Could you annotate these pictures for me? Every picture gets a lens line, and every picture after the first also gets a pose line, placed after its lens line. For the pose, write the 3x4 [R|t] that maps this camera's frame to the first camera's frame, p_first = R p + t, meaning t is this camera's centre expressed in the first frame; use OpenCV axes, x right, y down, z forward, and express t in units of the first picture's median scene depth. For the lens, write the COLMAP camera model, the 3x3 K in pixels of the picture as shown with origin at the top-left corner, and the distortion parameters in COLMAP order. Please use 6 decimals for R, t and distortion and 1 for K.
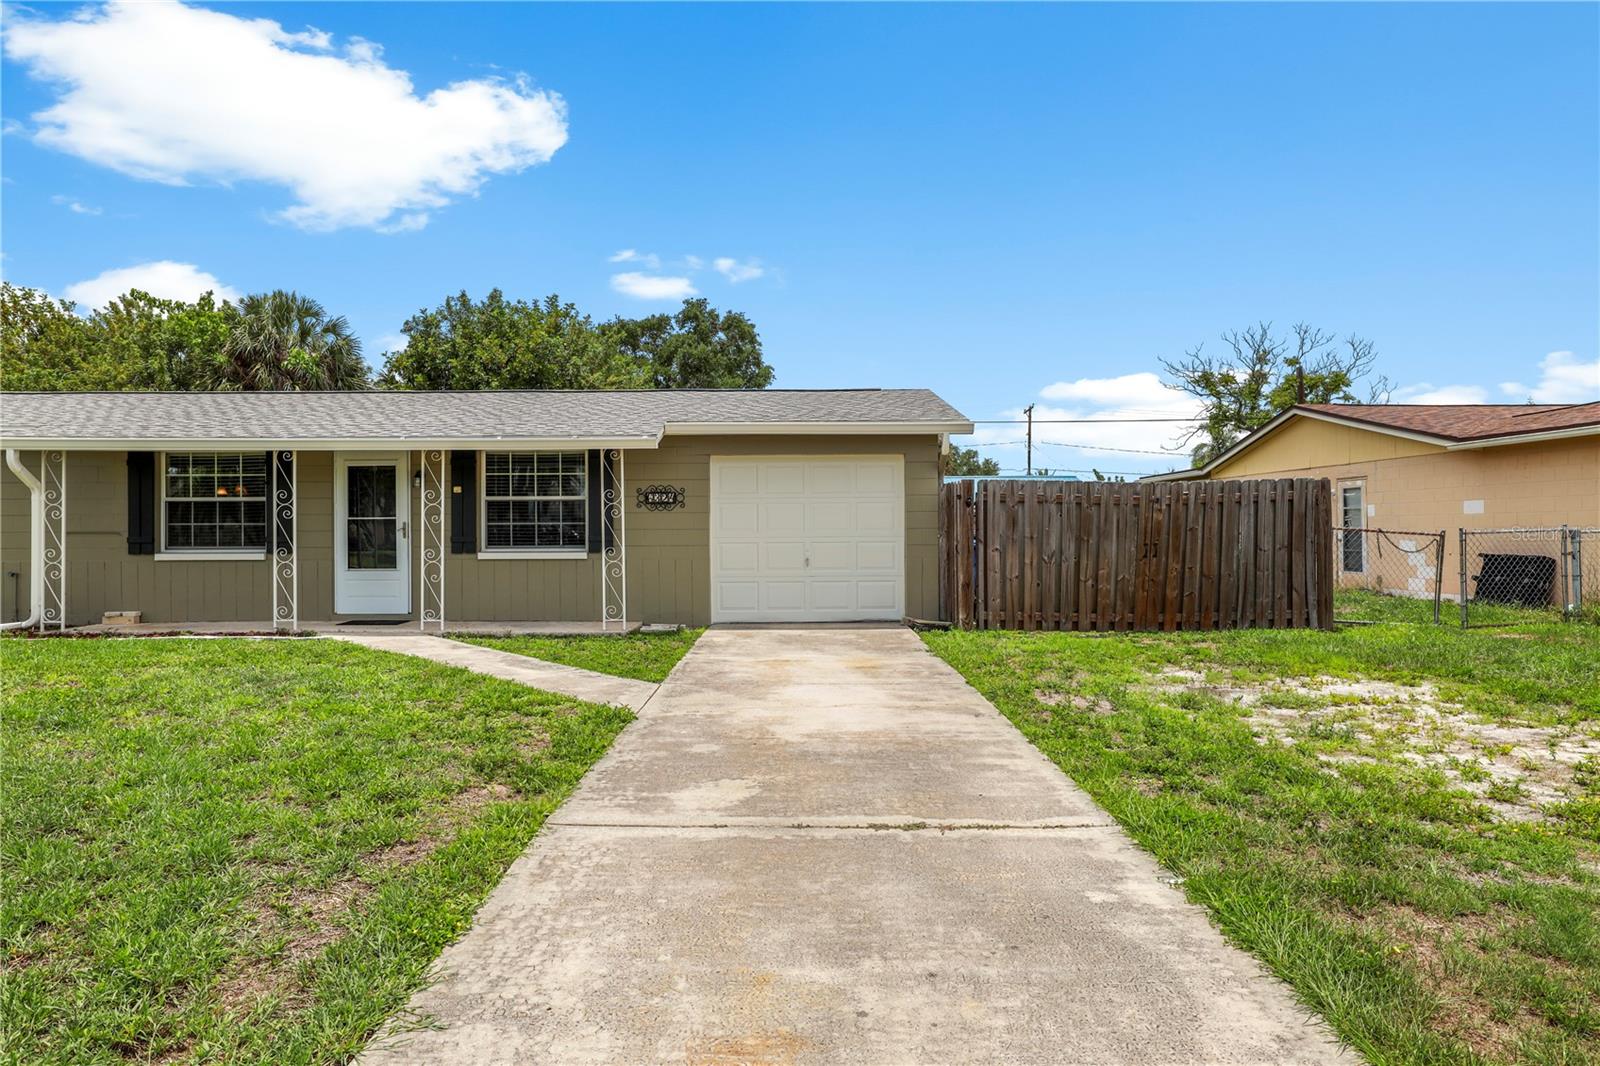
lens RADIAL K [[994.5, 0, 805.3], [0, 994.5, 528.3], [0, 0, 1]] dist [-0.043924, 0.071316]
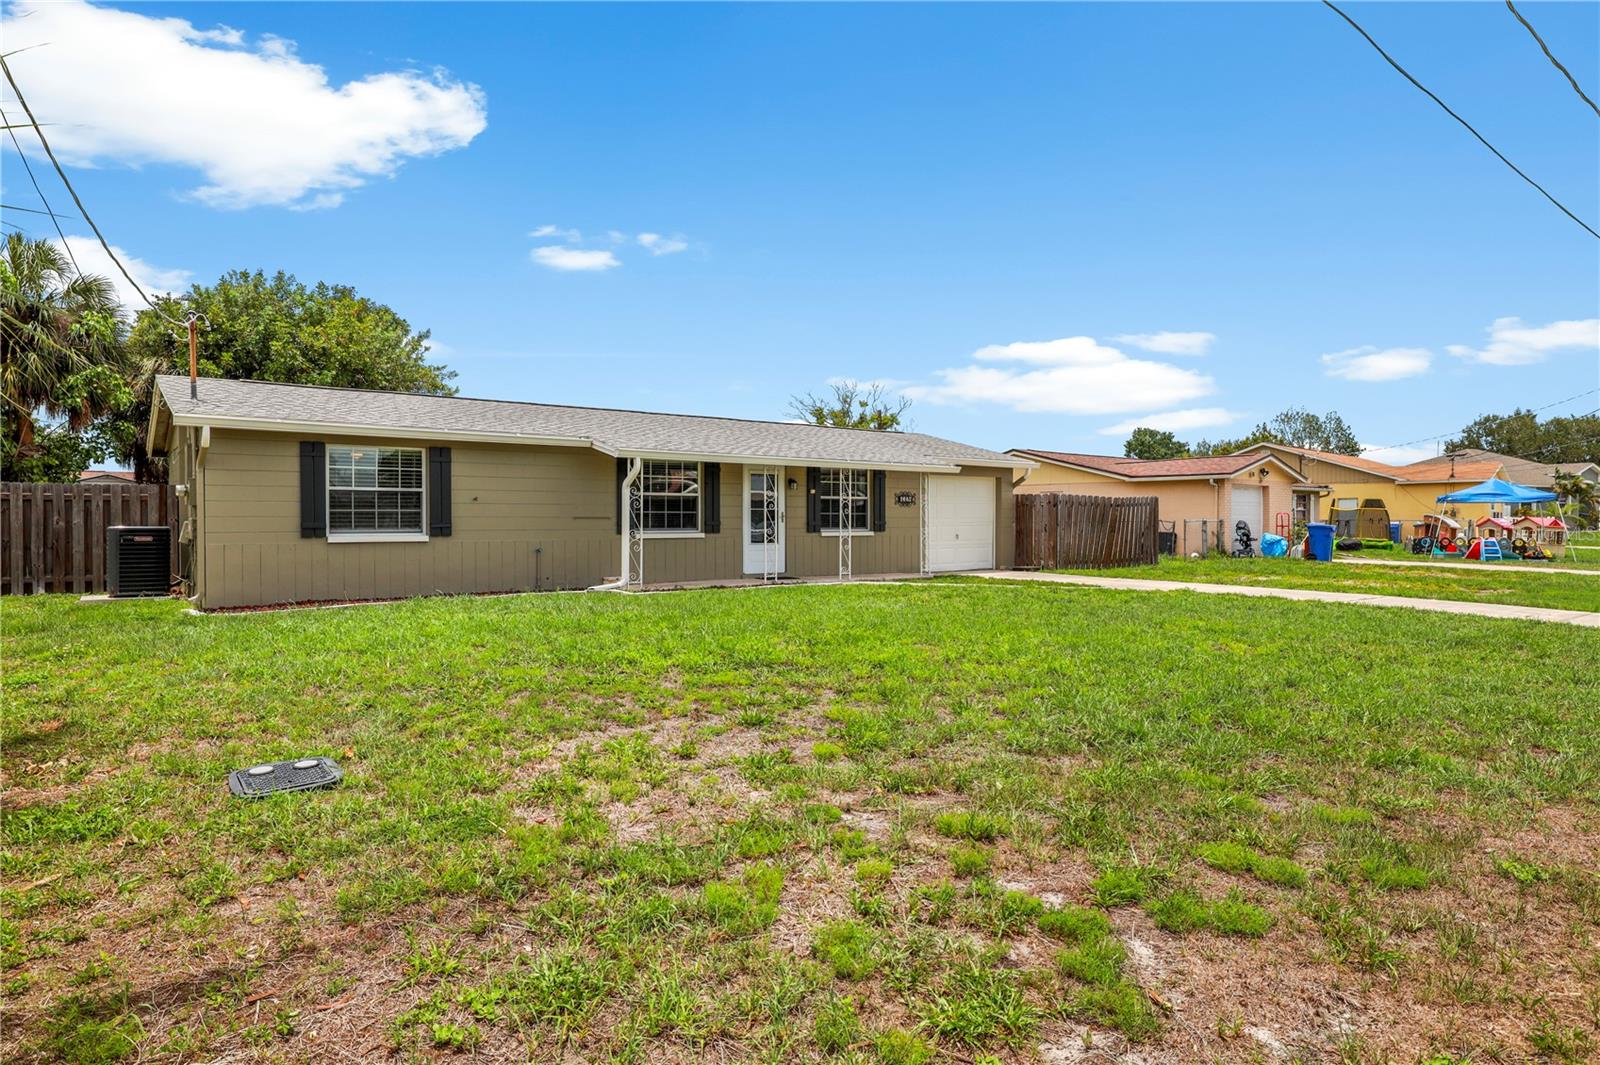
lens RADIAL K [[941.9, 0, 800.0], [0, 941.9, 532.5], [0, 0, 1]] dist [-0.045224, -0.000330]
pose [[0.792538, -0.003445, 0.609812, -1.250711], [-0.008713, 0.999818, 0.016972, 0.000554], [-0.609760, -0.018765, 0.792364, -0.153335]]
